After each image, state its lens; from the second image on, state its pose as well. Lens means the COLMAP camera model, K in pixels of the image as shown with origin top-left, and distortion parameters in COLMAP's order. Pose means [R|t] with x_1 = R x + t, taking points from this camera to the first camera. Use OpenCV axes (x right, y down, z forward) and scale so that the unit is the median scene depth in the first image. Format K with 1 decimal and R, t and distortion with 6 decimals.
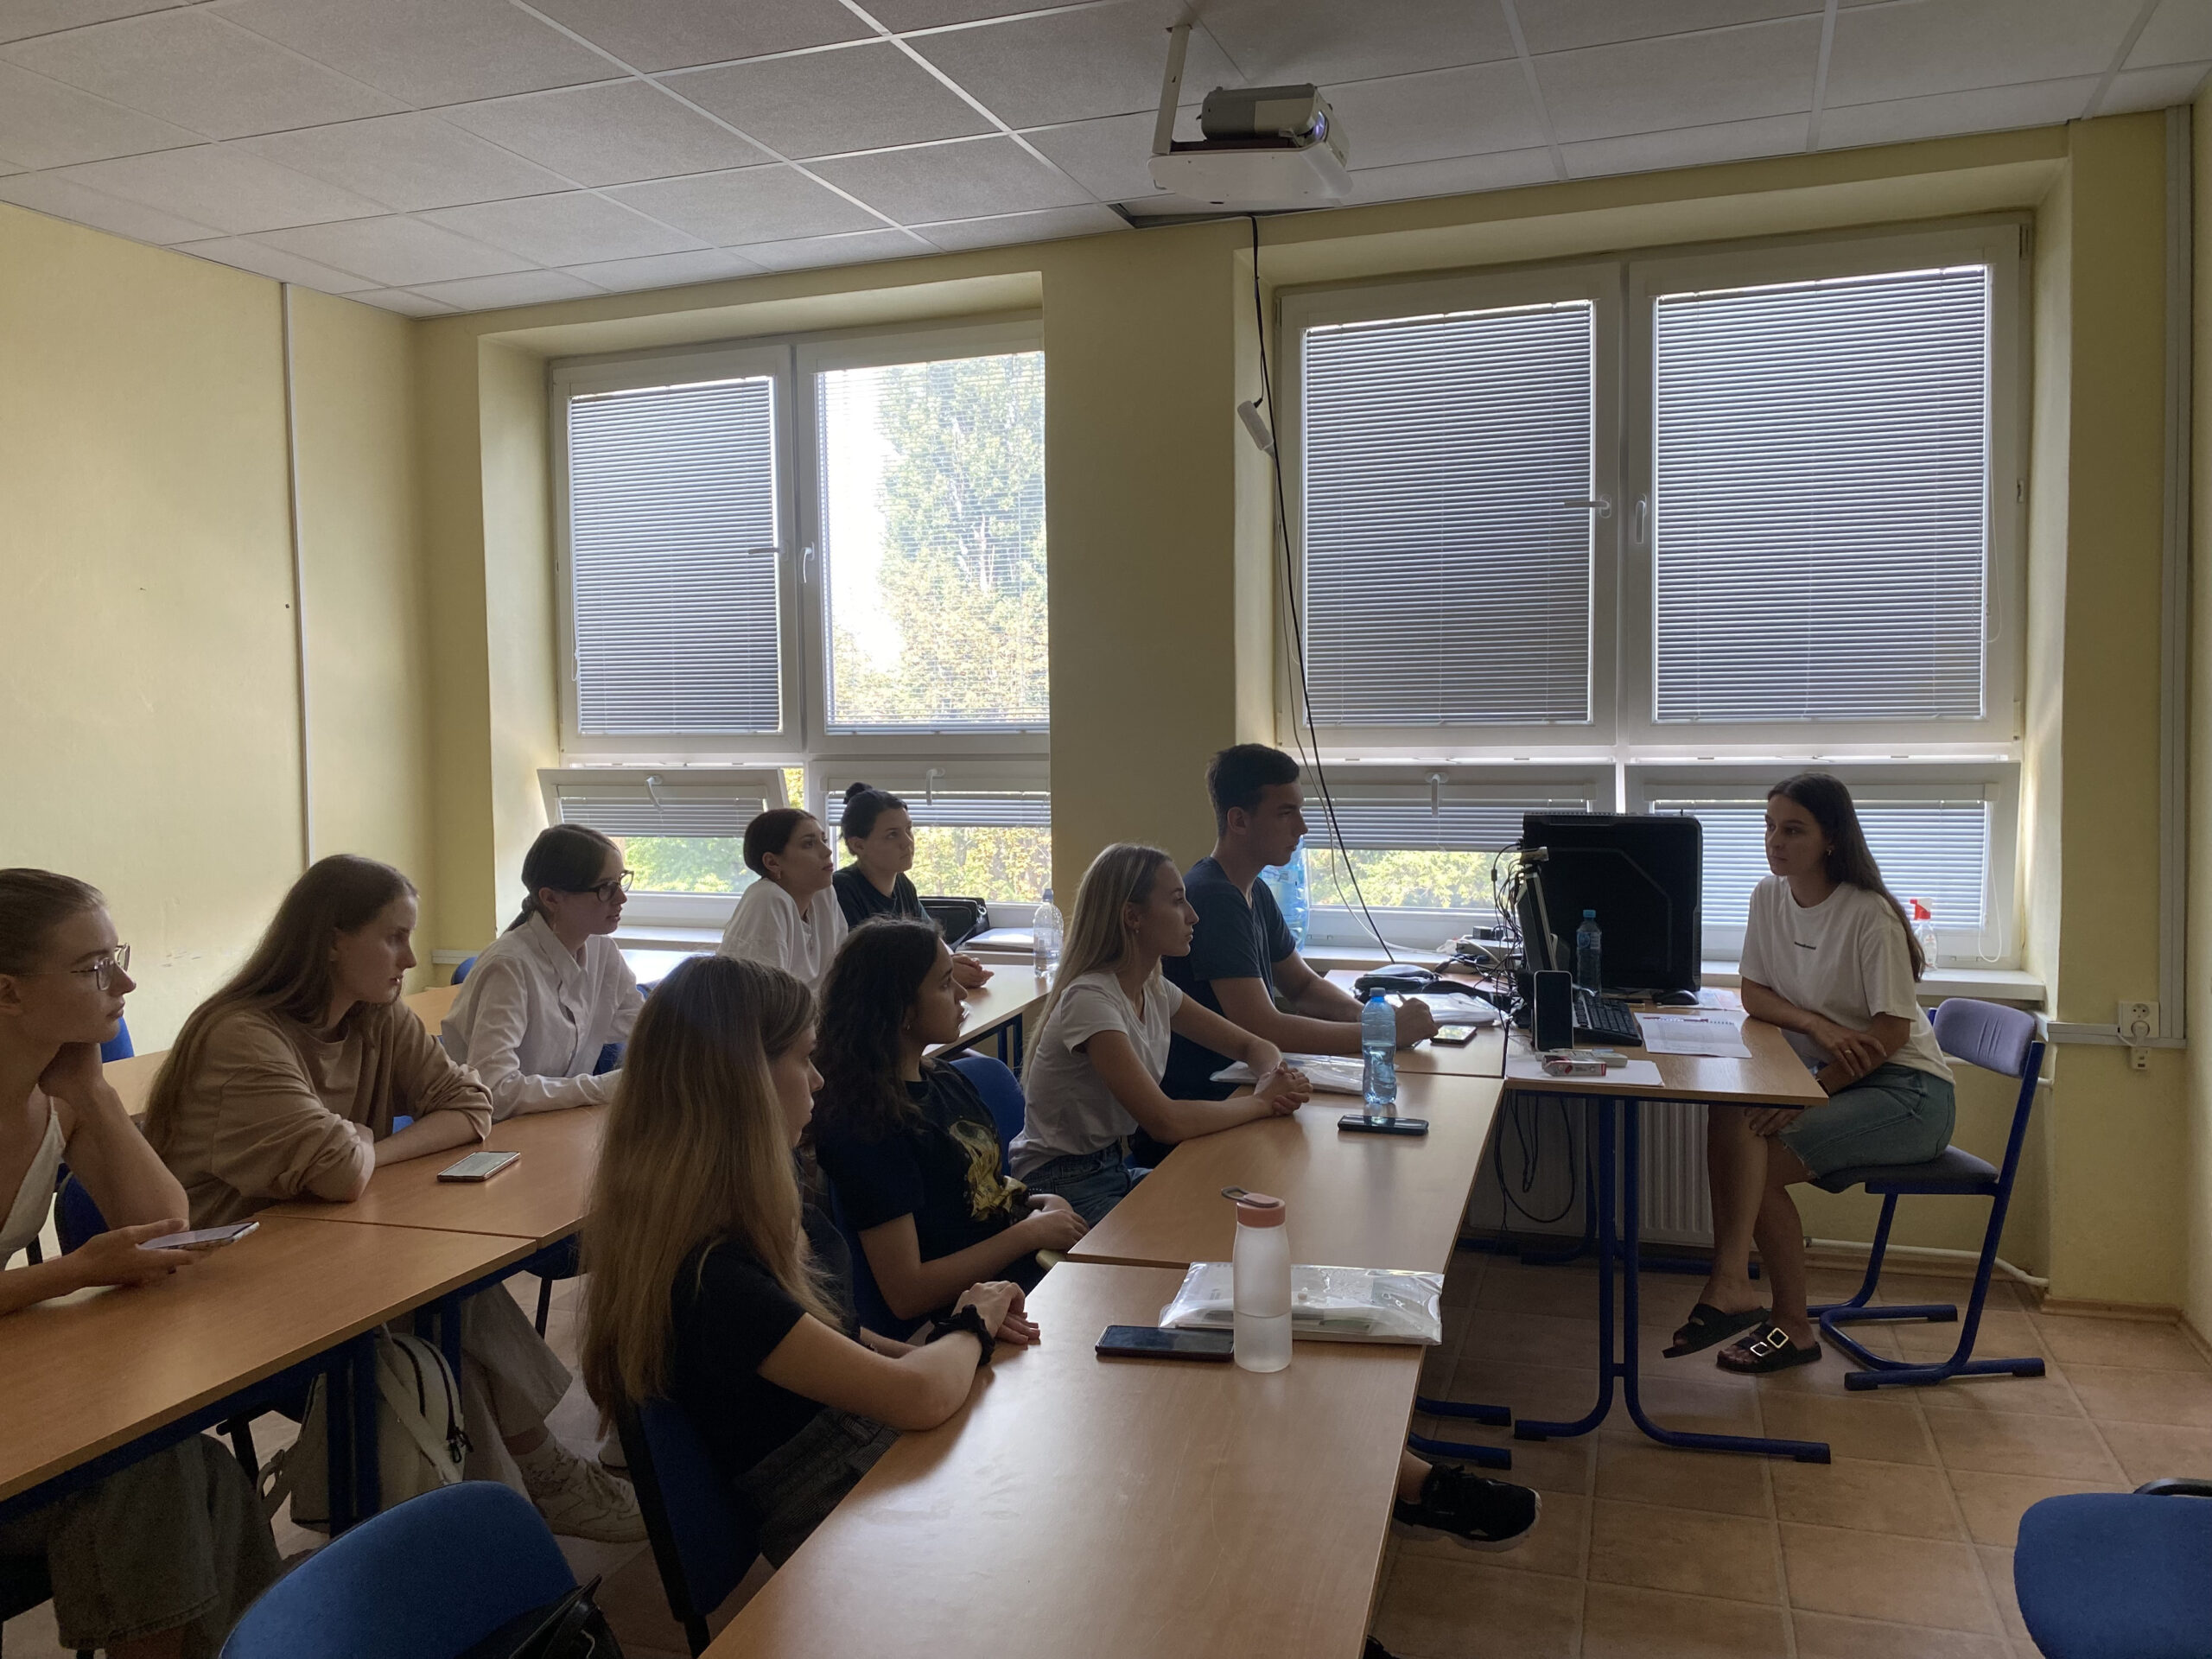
lens RADIAL K [[1682.9, 0, 1109.8], [0, 1682.9, 806.2], [0, 0, 1]] dist [0.032961, -0.039317]
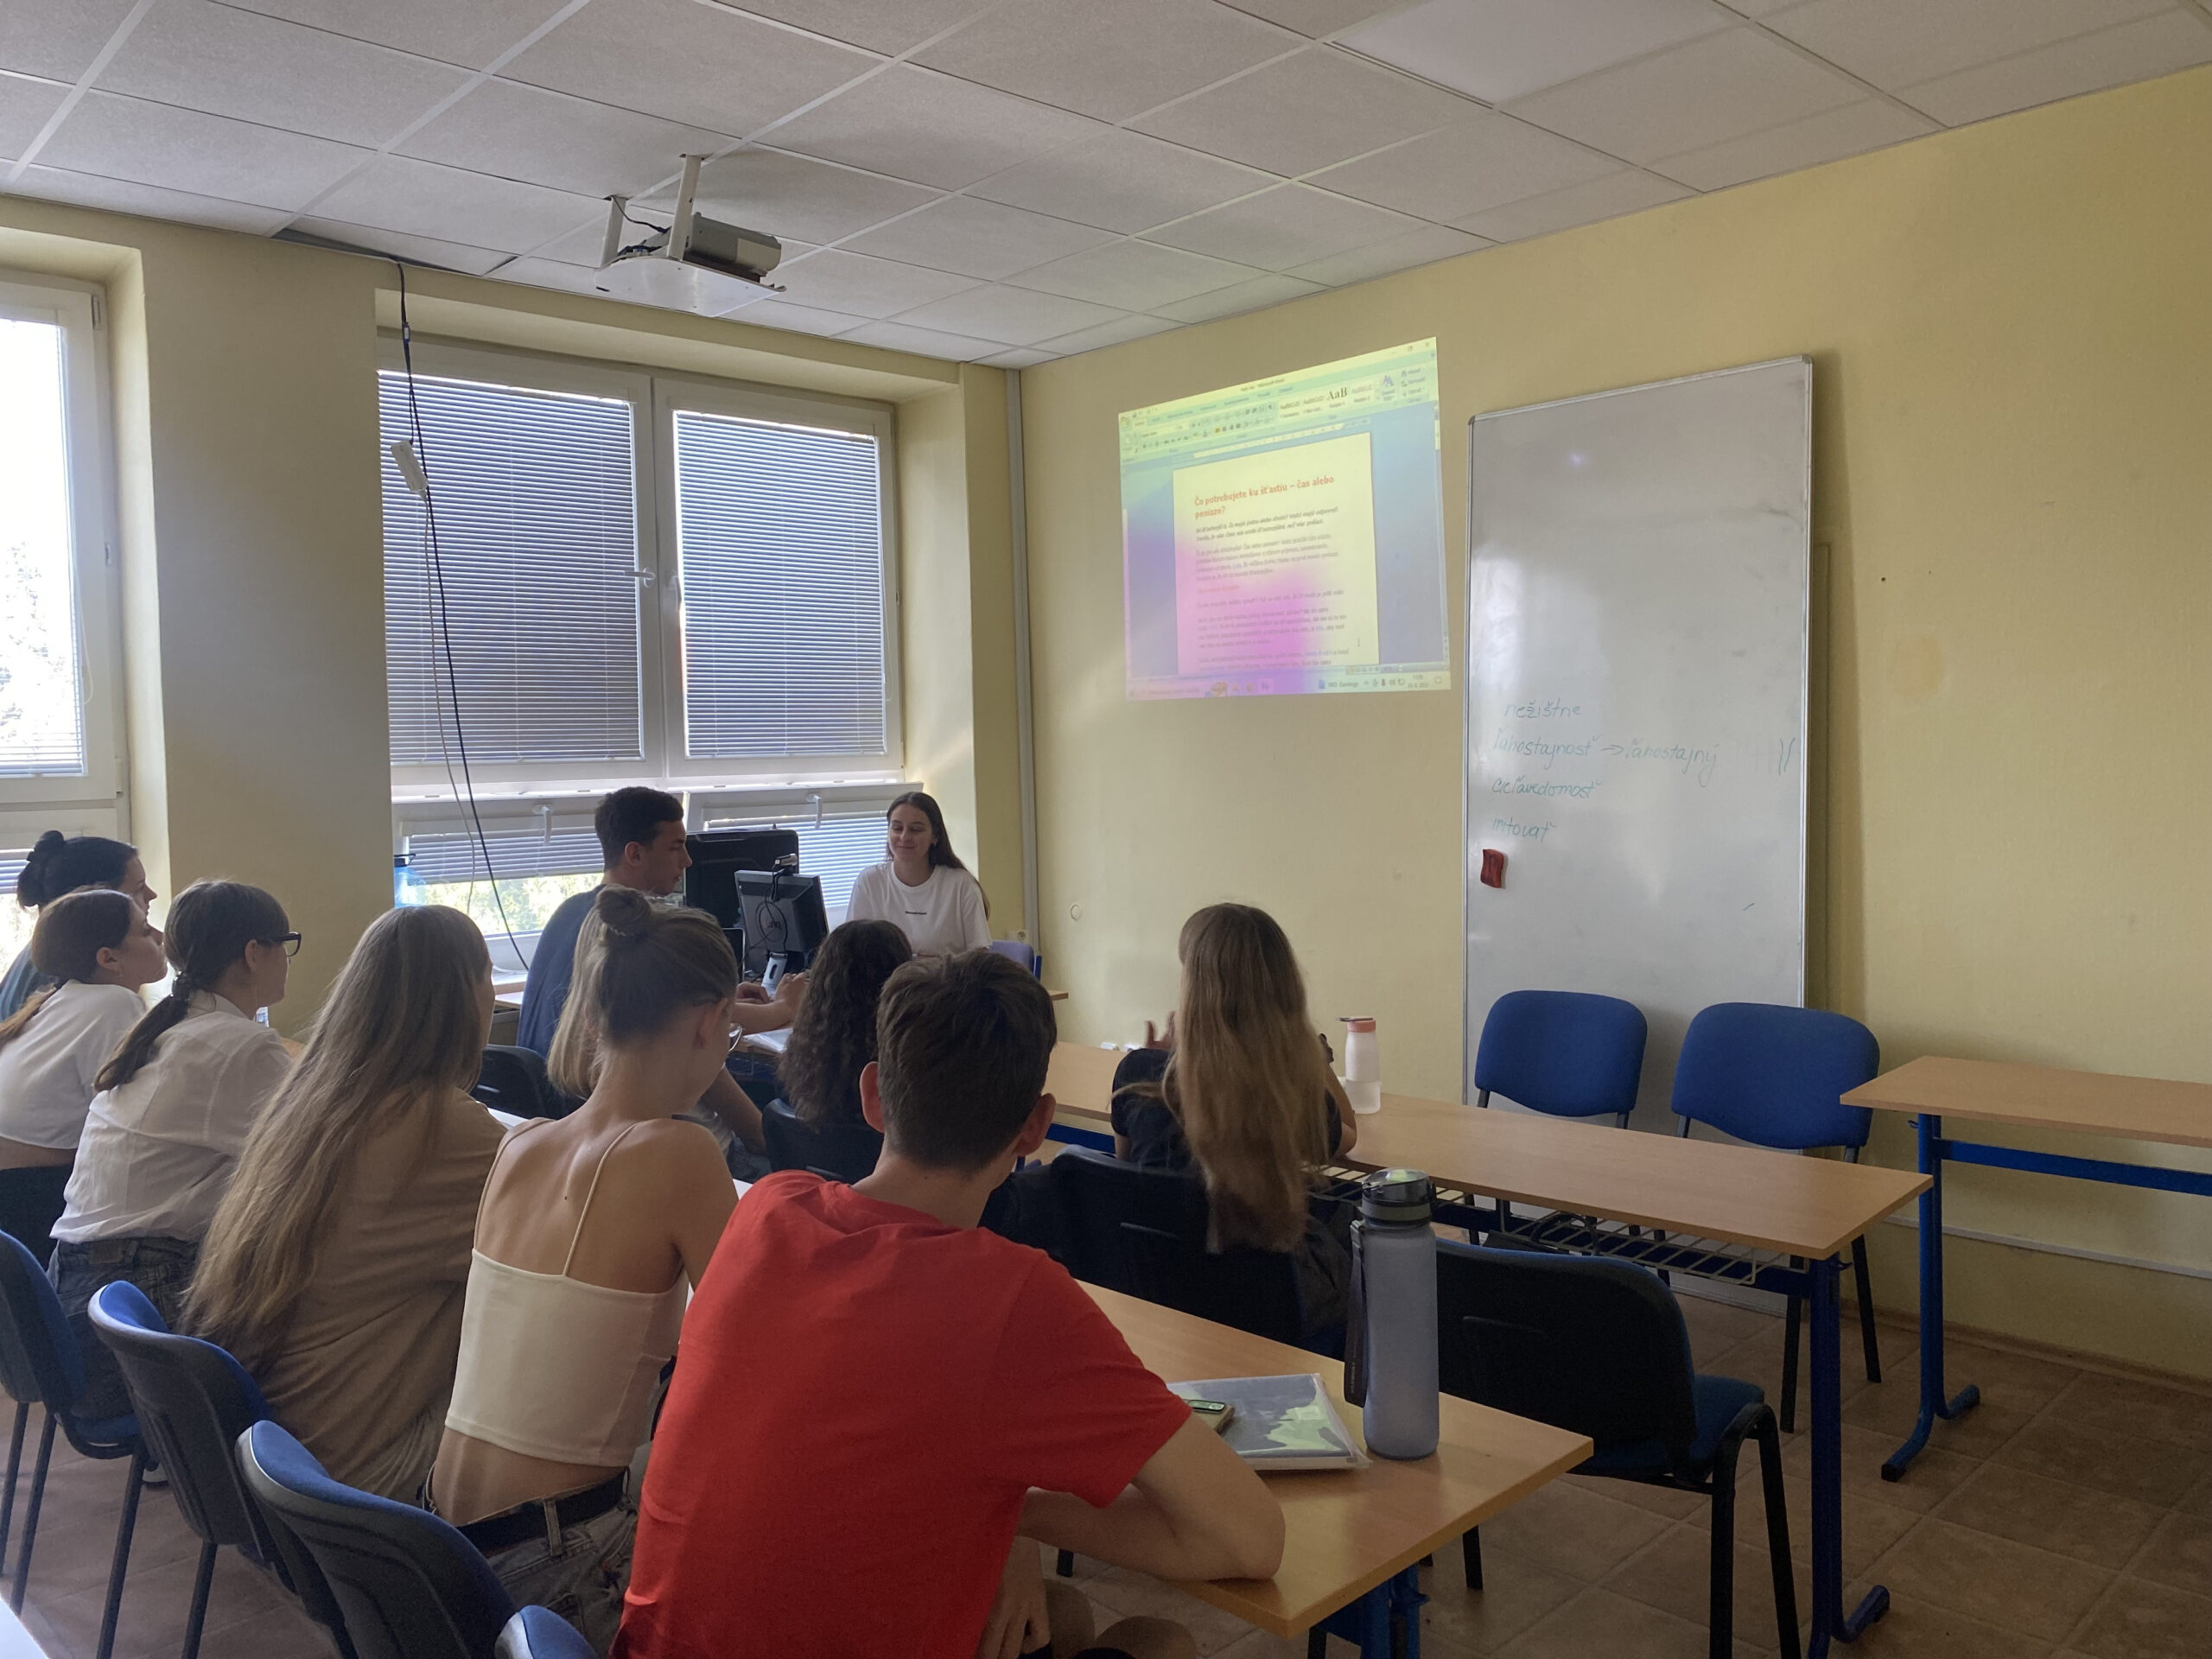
lens RADIAL K [[1682.9, 0, 1102.6], [0, 1682.9, 826.2], [0, 0, 1]] dist [0.032961, -0.039317]
pose [[0.451475, -0.040765, 0.891352, -0.811002], [0.058763, 0.998146, 0.015885, -0.002899], [-0.890346, 0.045207, 0.453034, 0.233659]]
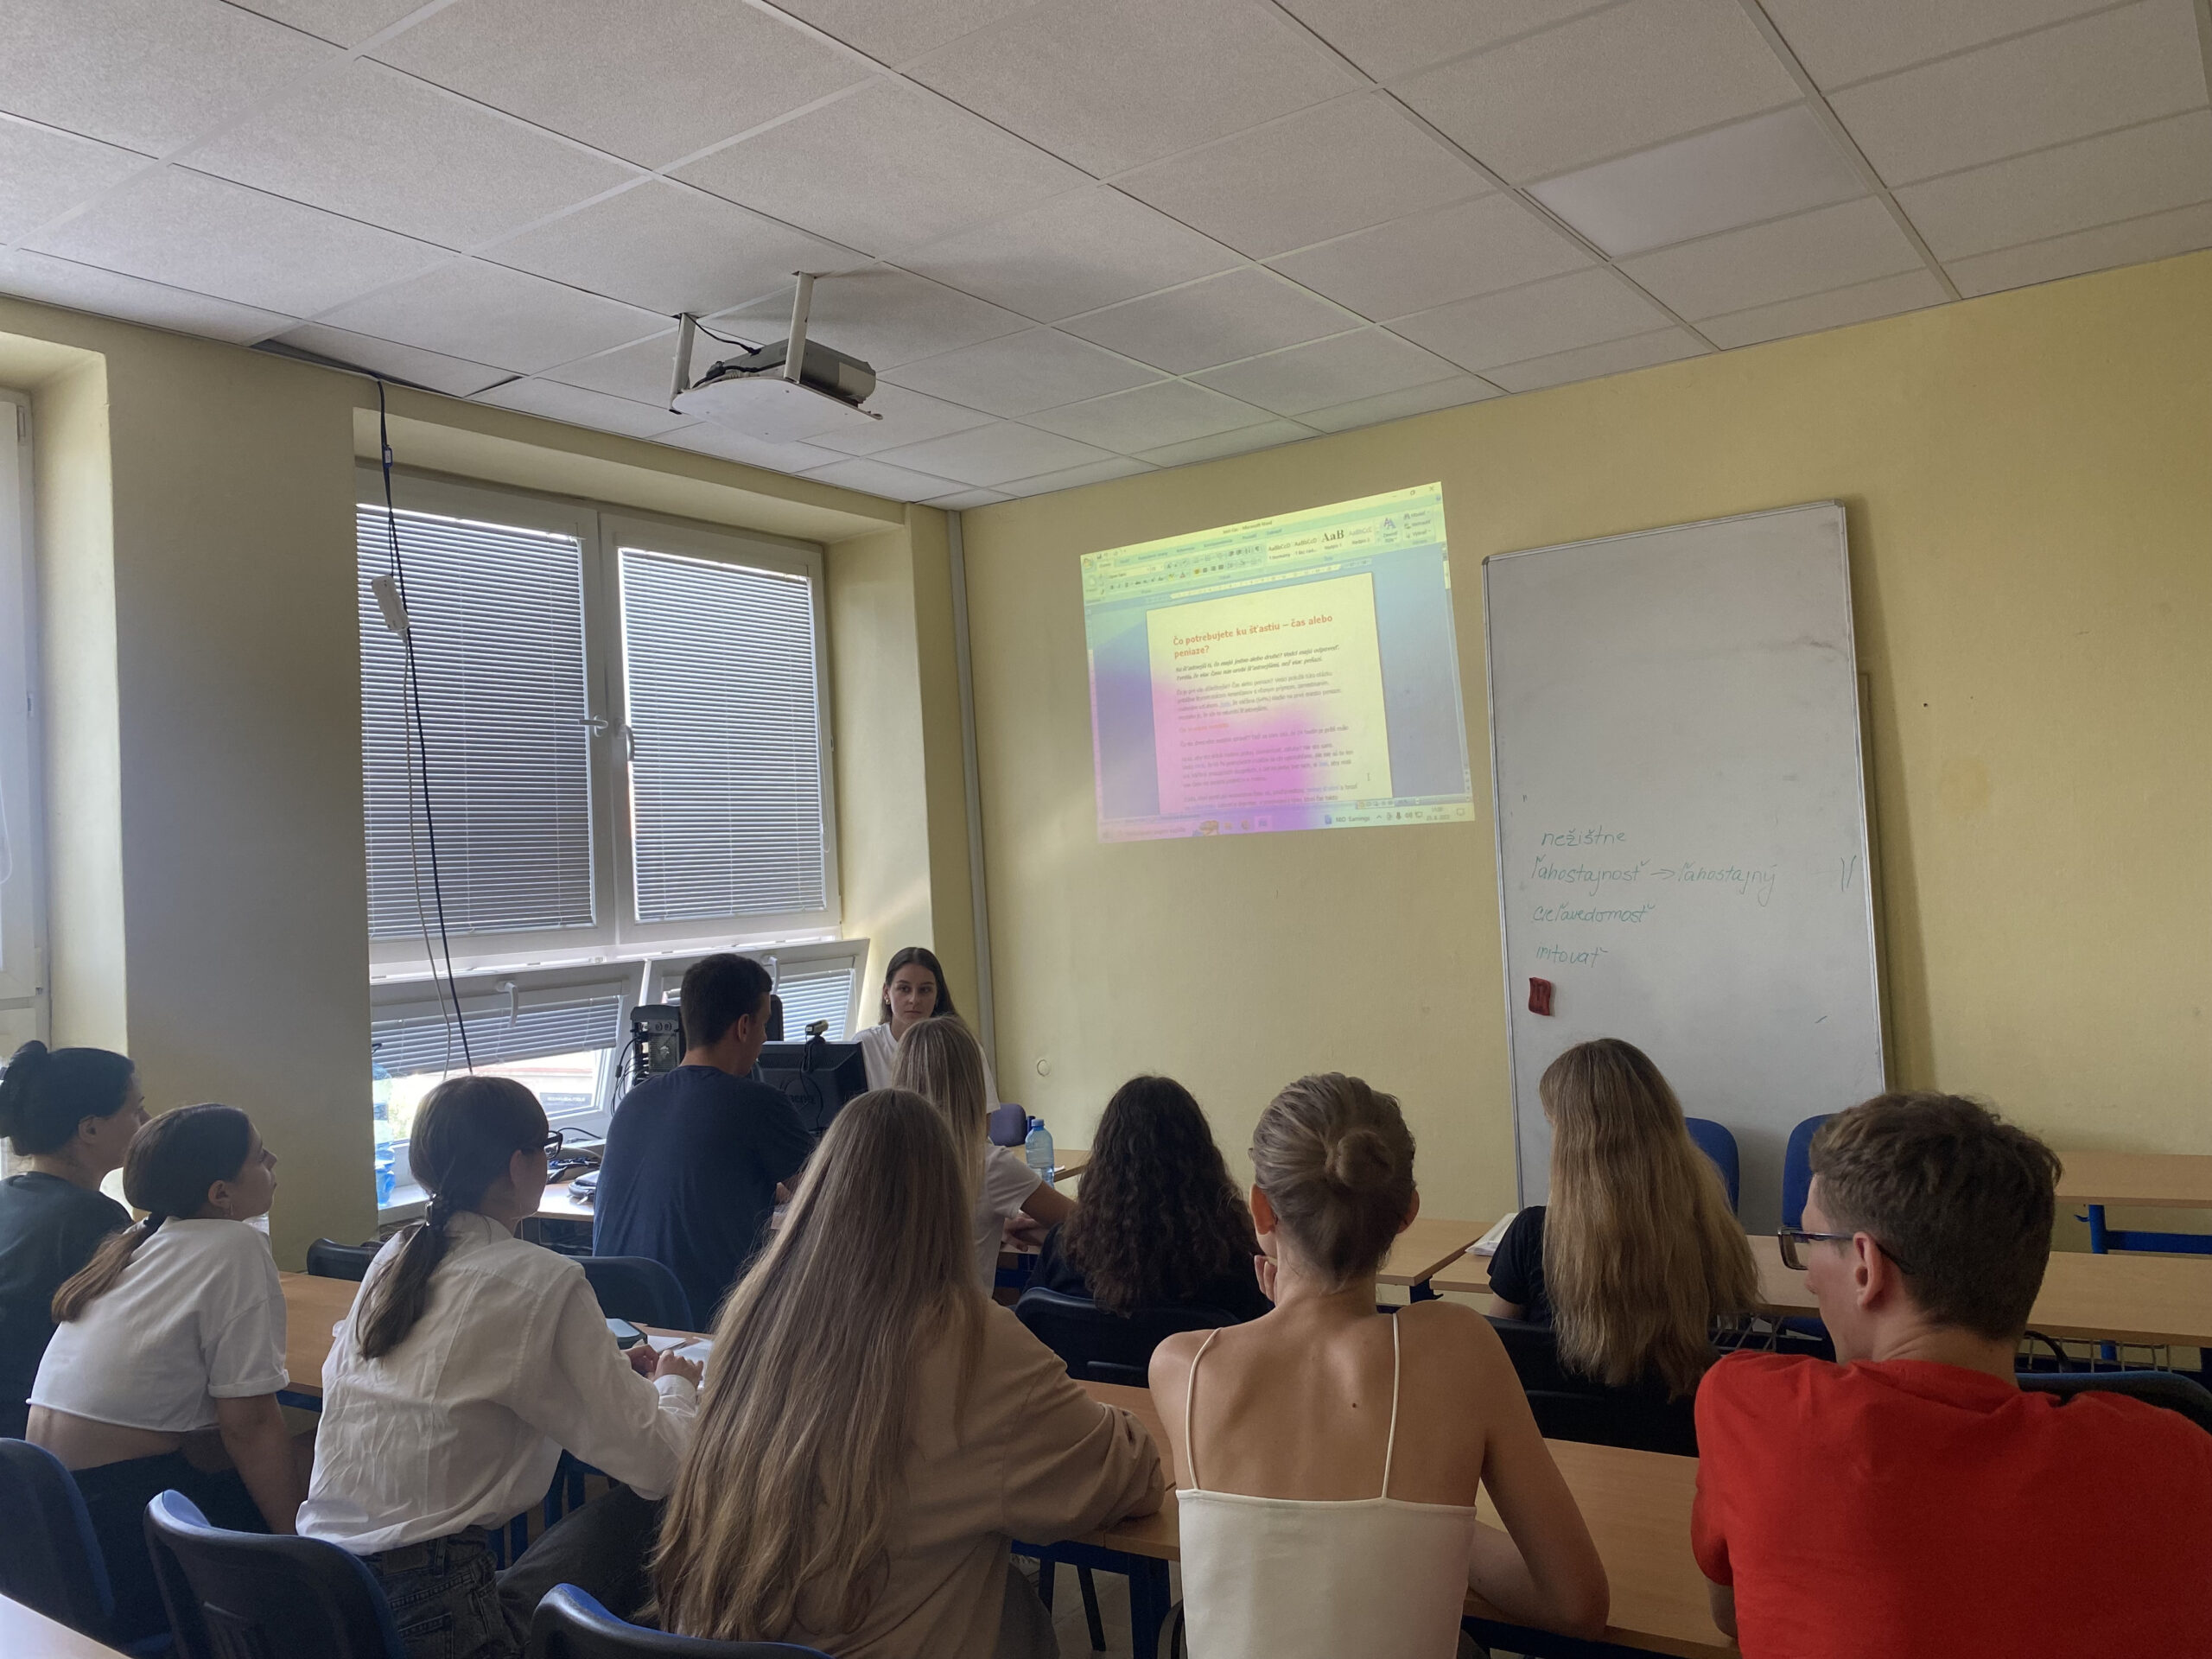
lens RADIAL K [[1682.9, 0, 1138.5], [0, 1682.9, 780.3], [0, 0, 1]] dist [0.032961, -0.039317]
pose [[0.252215, 0.053298, 0.966202, -0.865979], [0.101753, 0.991486, -0.081254, -0.023357], [-0.962307, 0.118808, 0.244644, 0.513200]]
